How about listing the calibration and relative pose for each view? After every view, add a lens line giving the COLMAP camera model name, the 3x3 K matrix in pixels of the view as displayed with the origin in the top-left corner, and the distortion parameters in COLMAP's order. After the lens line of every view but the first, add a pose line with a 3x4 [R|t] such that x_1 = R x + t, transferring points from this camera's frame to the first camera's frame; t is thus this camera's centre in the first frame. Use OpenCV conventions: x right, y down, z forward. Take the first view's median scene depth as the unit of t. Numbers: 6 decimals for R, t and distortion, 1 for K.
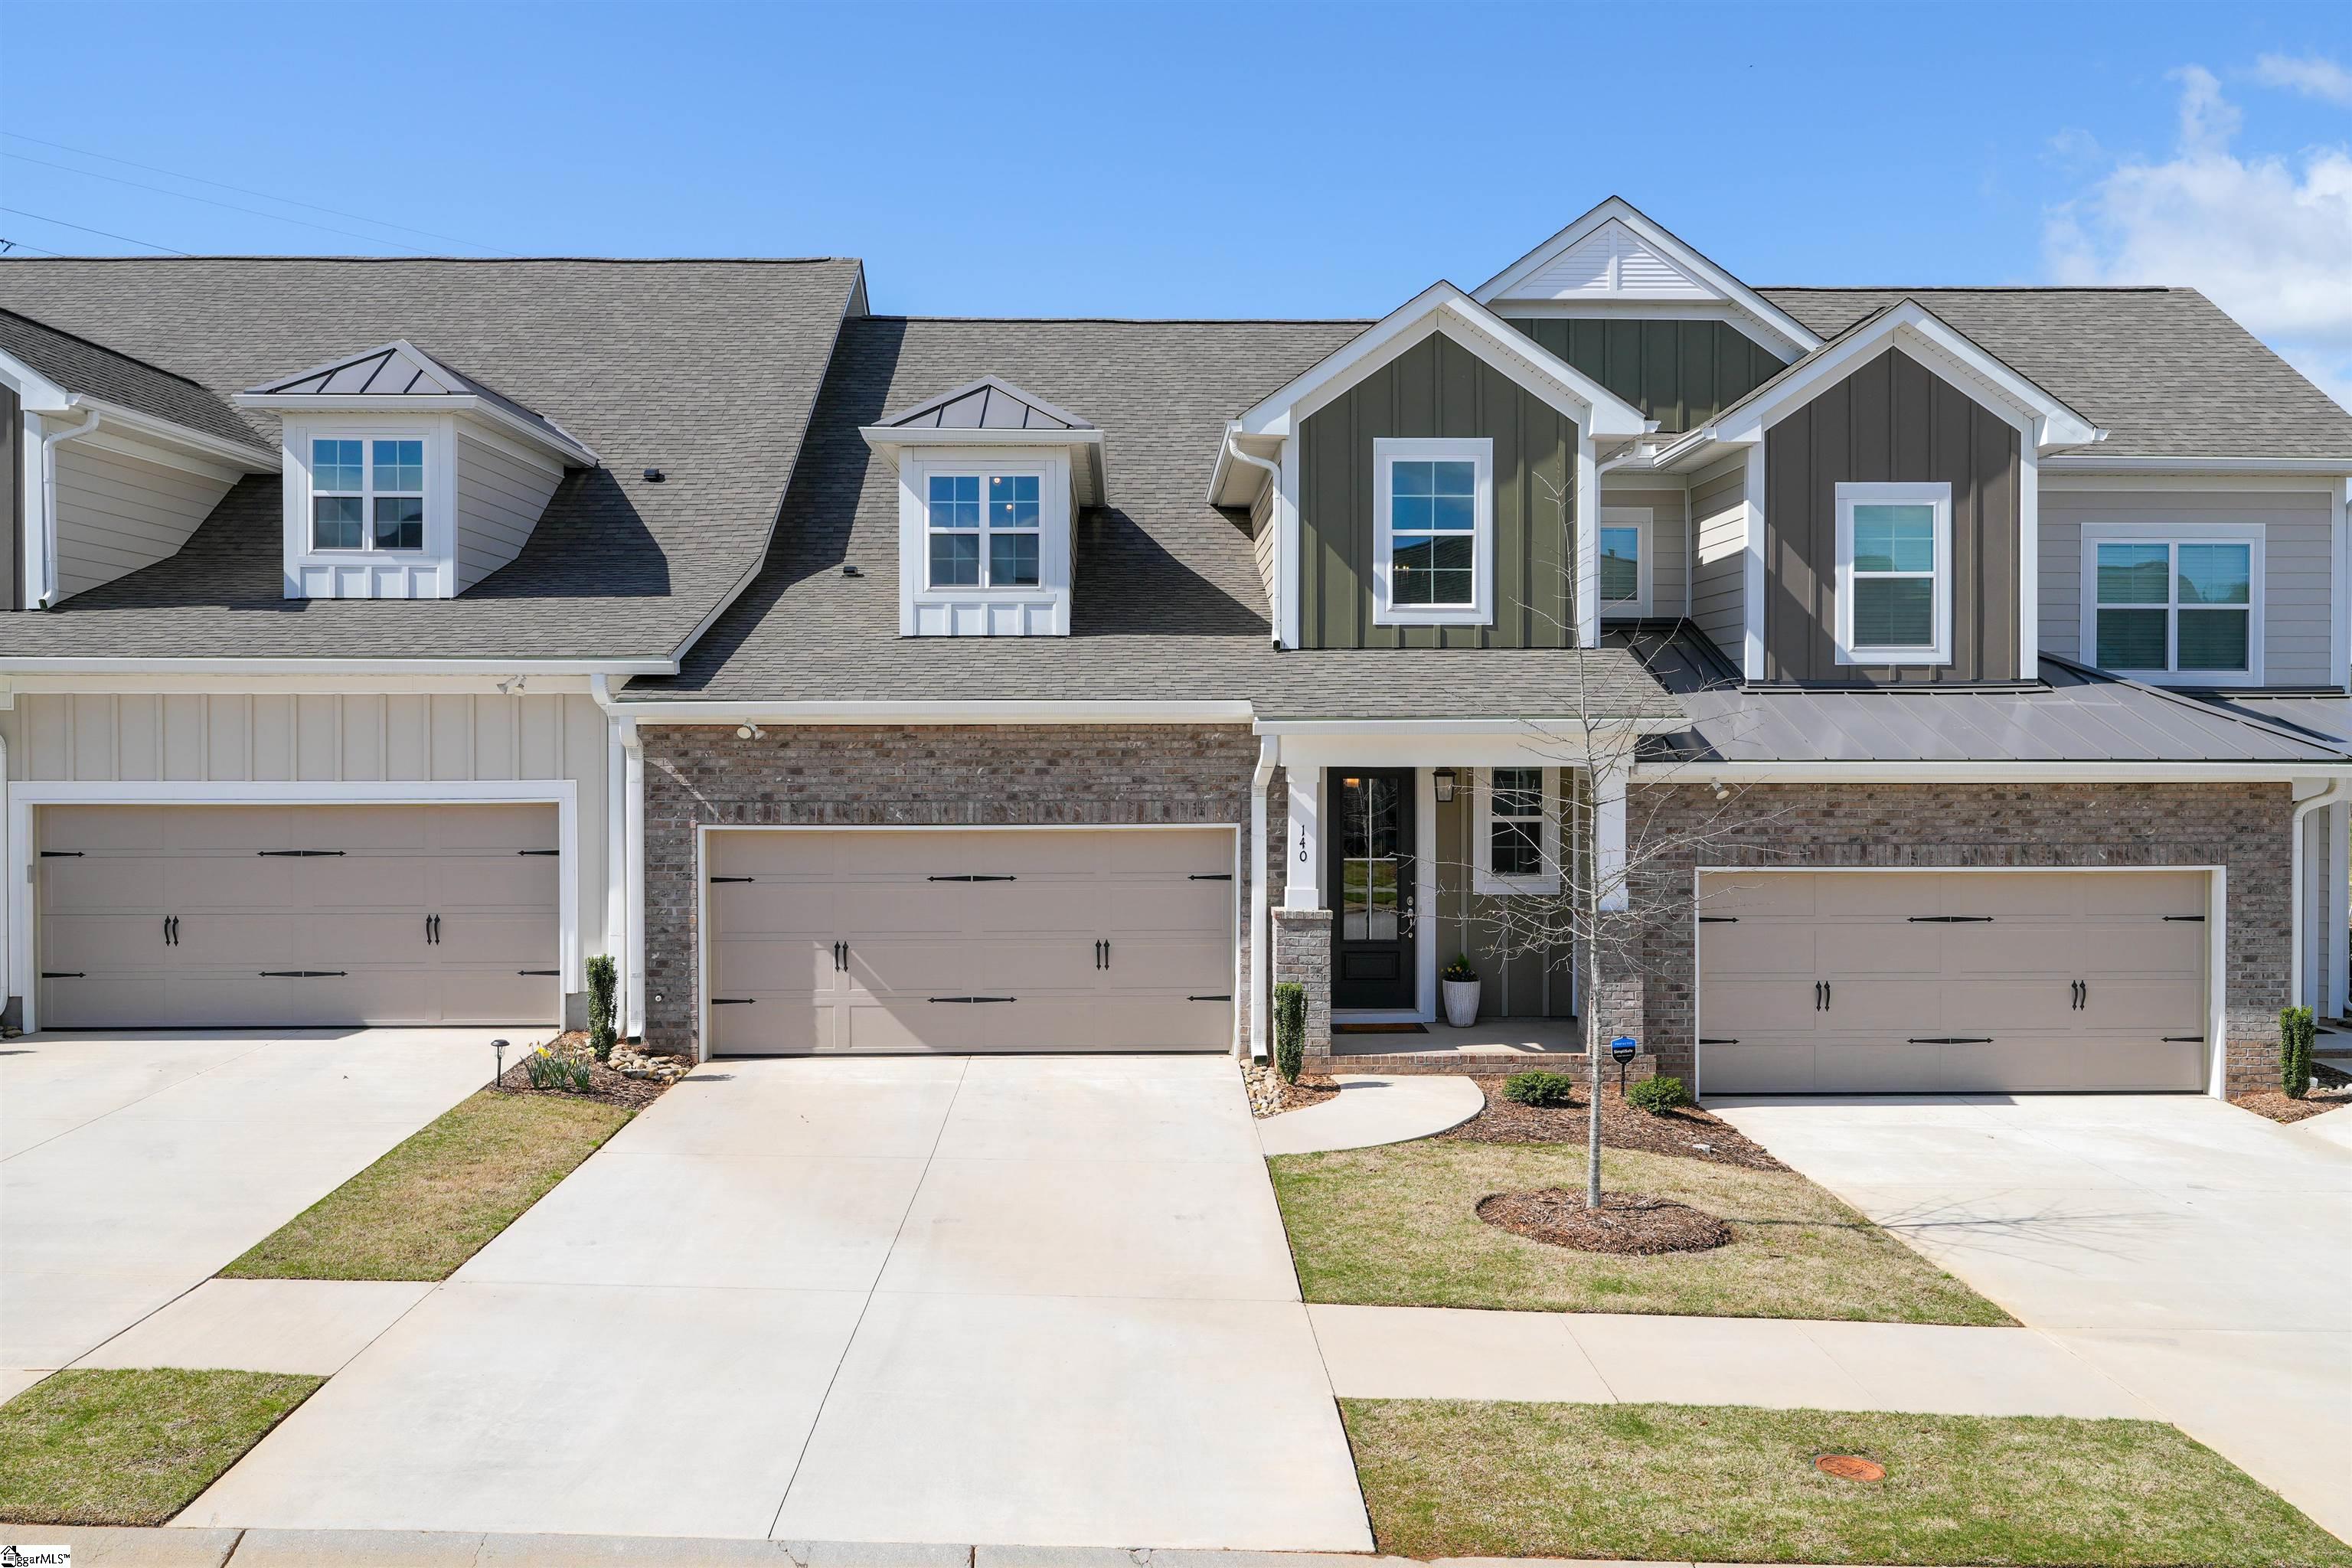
lens RADIAL K [[1977.4, 0, 1172.0], [0, 1977.4, 734.5], [0, 0, 1]] dist [-0.001946, 0.000585]
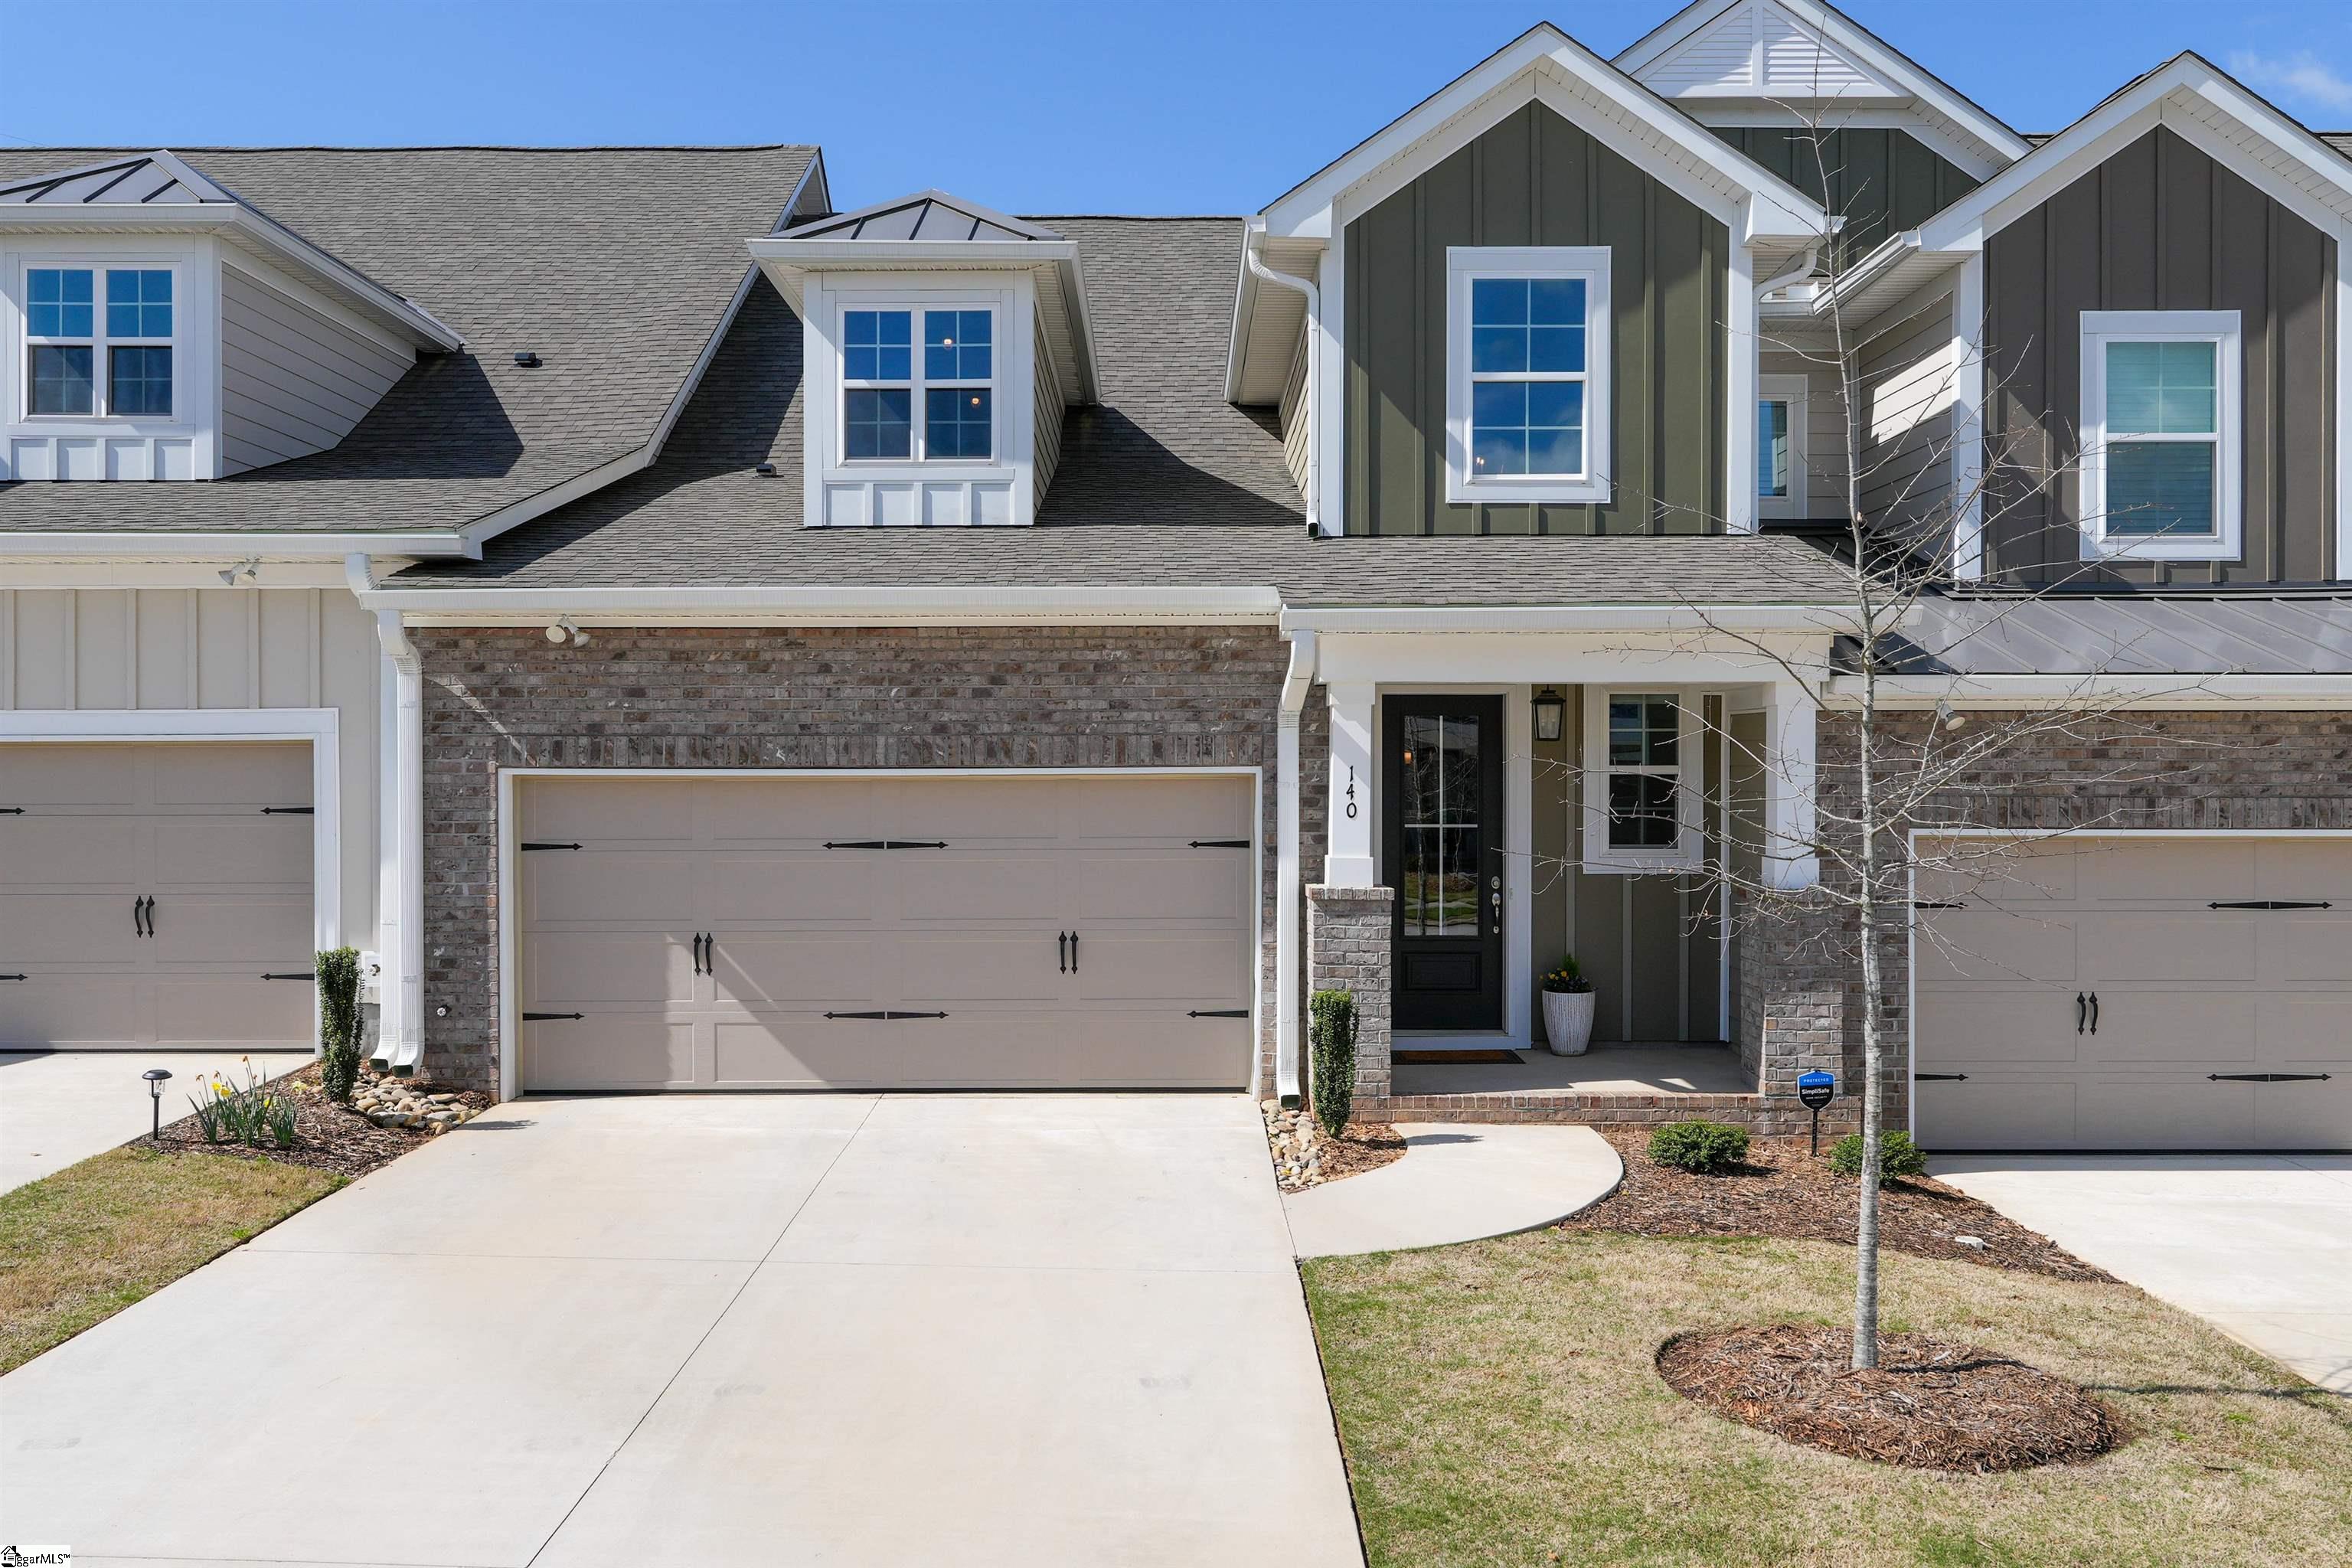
lens RADIAL K [[1868.2, 0, 1169.8], [0, 1868.2, 791.5], [0, 0, 1]] dist [0.006470, -0.004099]
pose [[0.999778, 0.000078, -0.021059, 0.015630], [0.000068, 0.999976, 0.006927, 0.049003], [0.021059, -0.006927, 0.999754, 0.329841]]
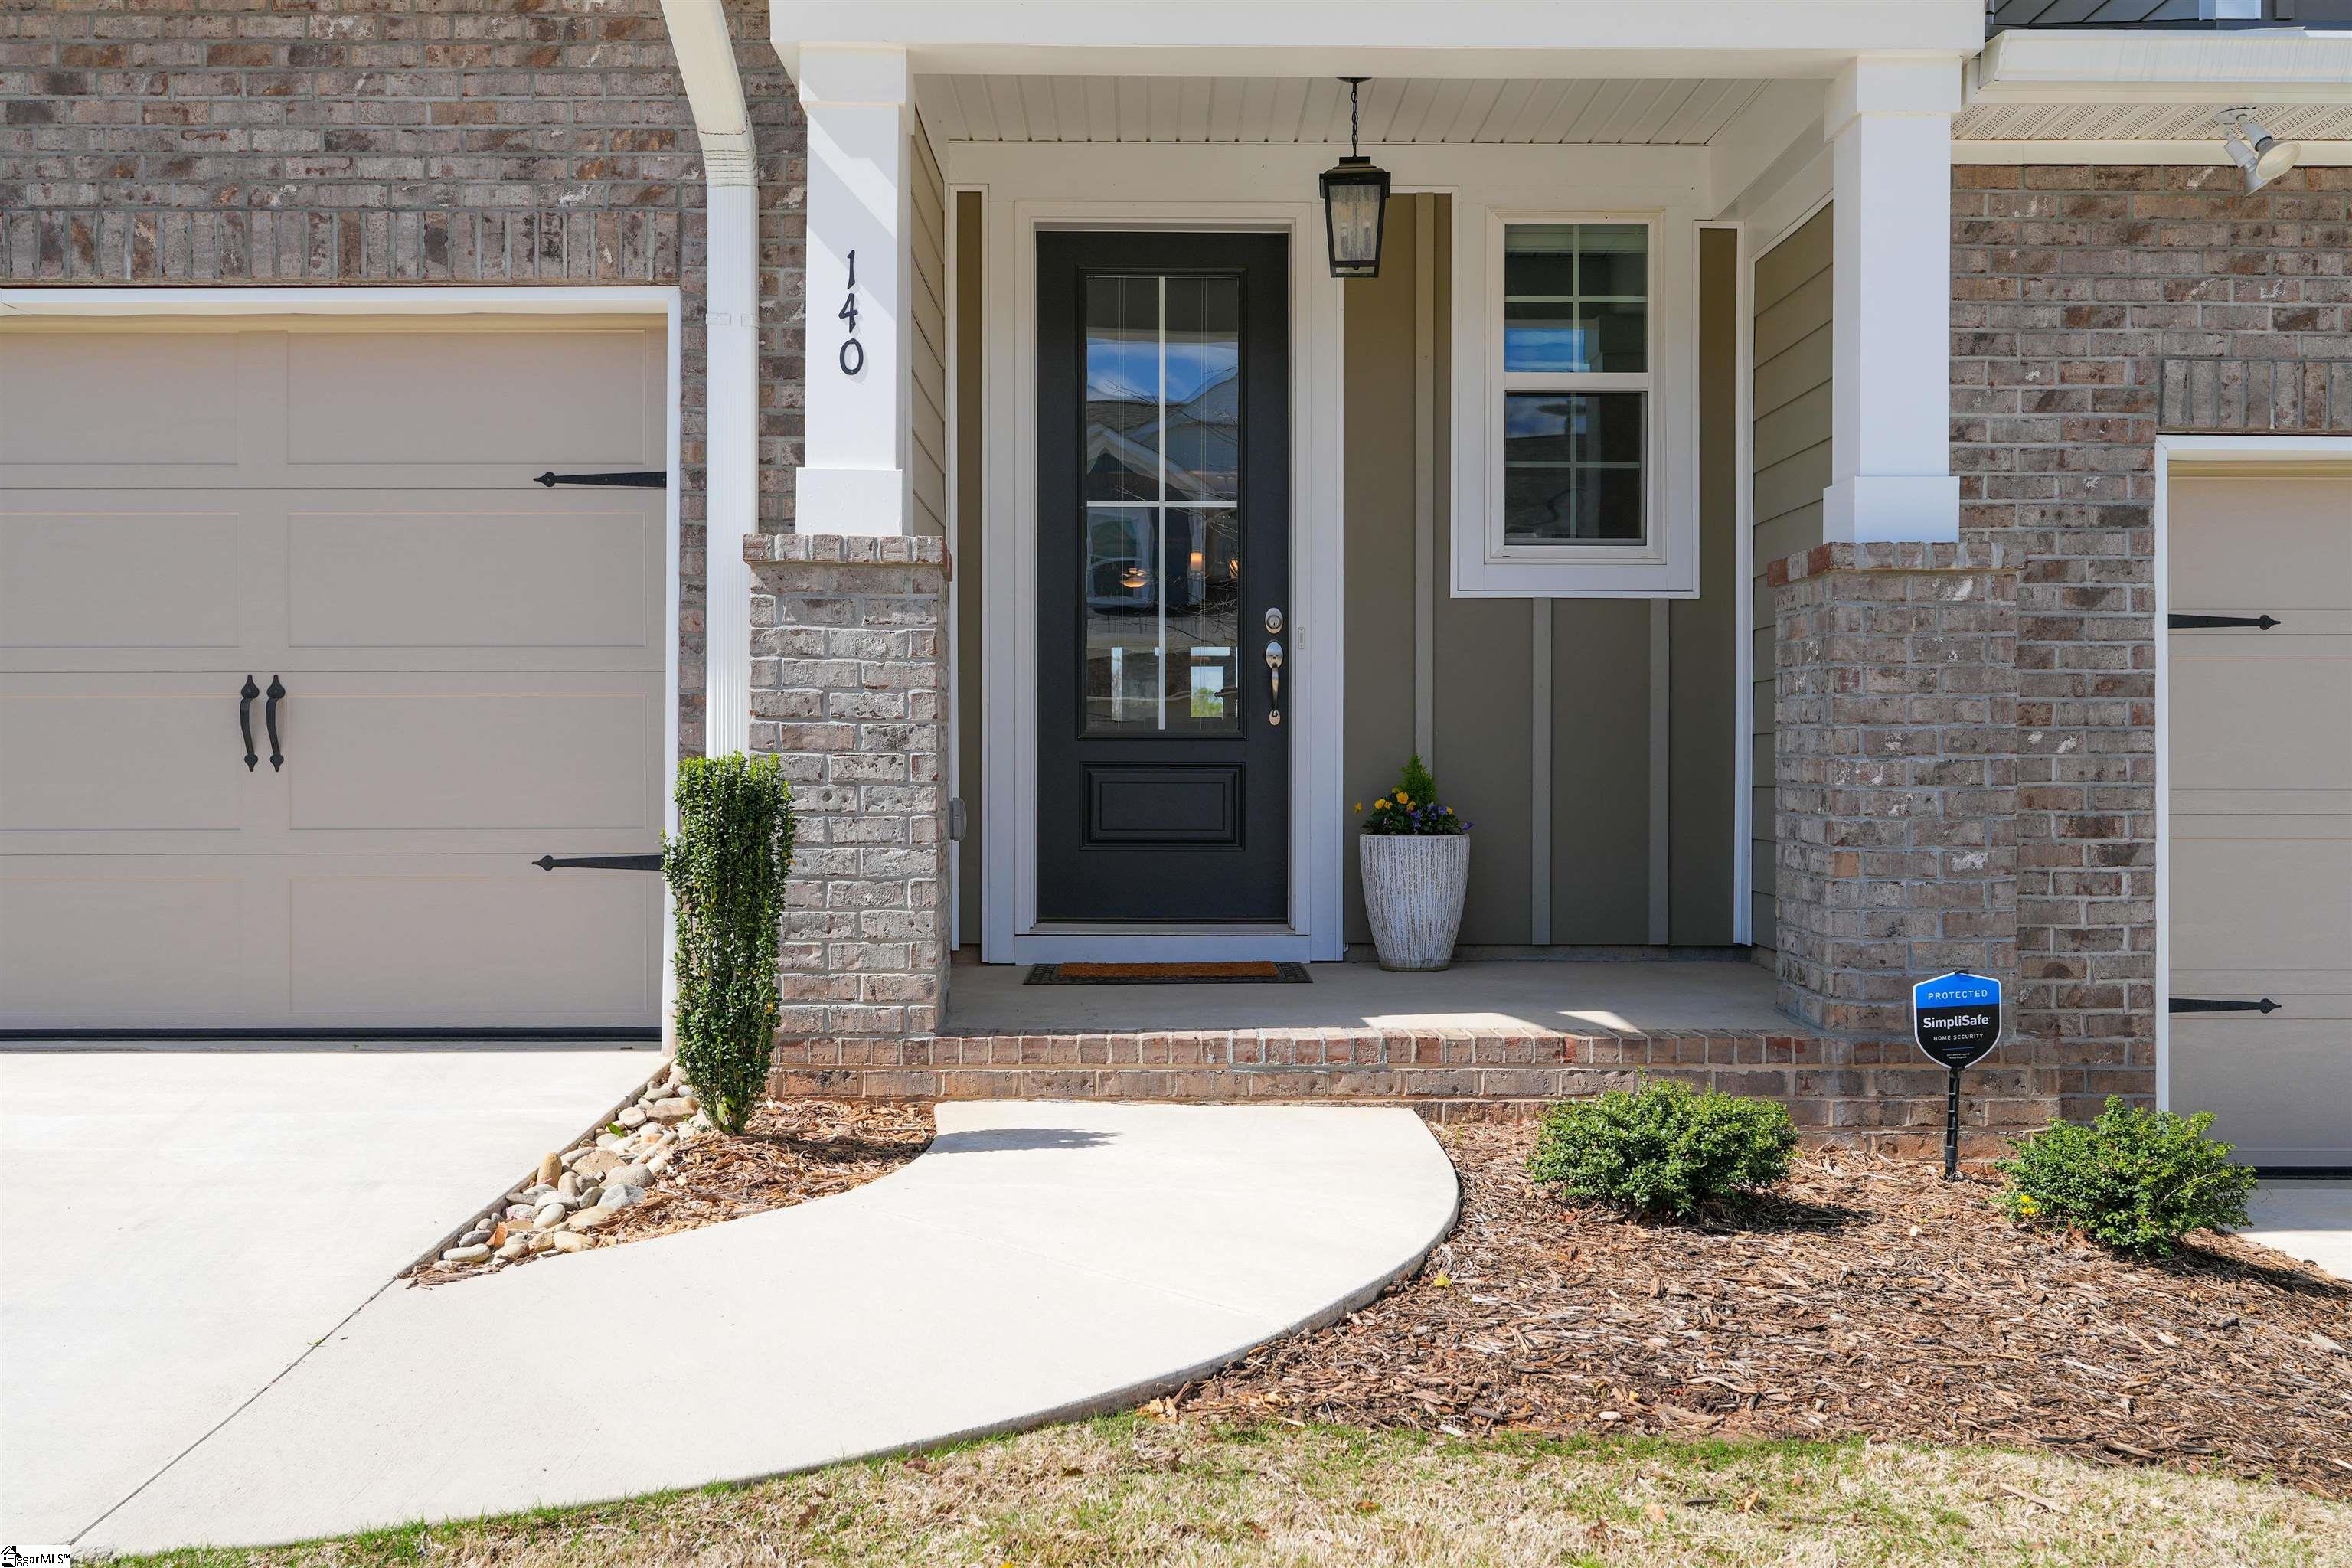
lens RADIAL K [[2074.7, 0, 1173.4], [0, 2074.7, 781.9], [0, 0, 1]] dist [-0.002278, 0.002672]
pose [[0.999939, 0.001385, -0.010967, 0.114706], [-0.001360, 0.999996, 0.002318, 0.120692], [0.010970, -0.002303, 0.999937, 0.675486]]
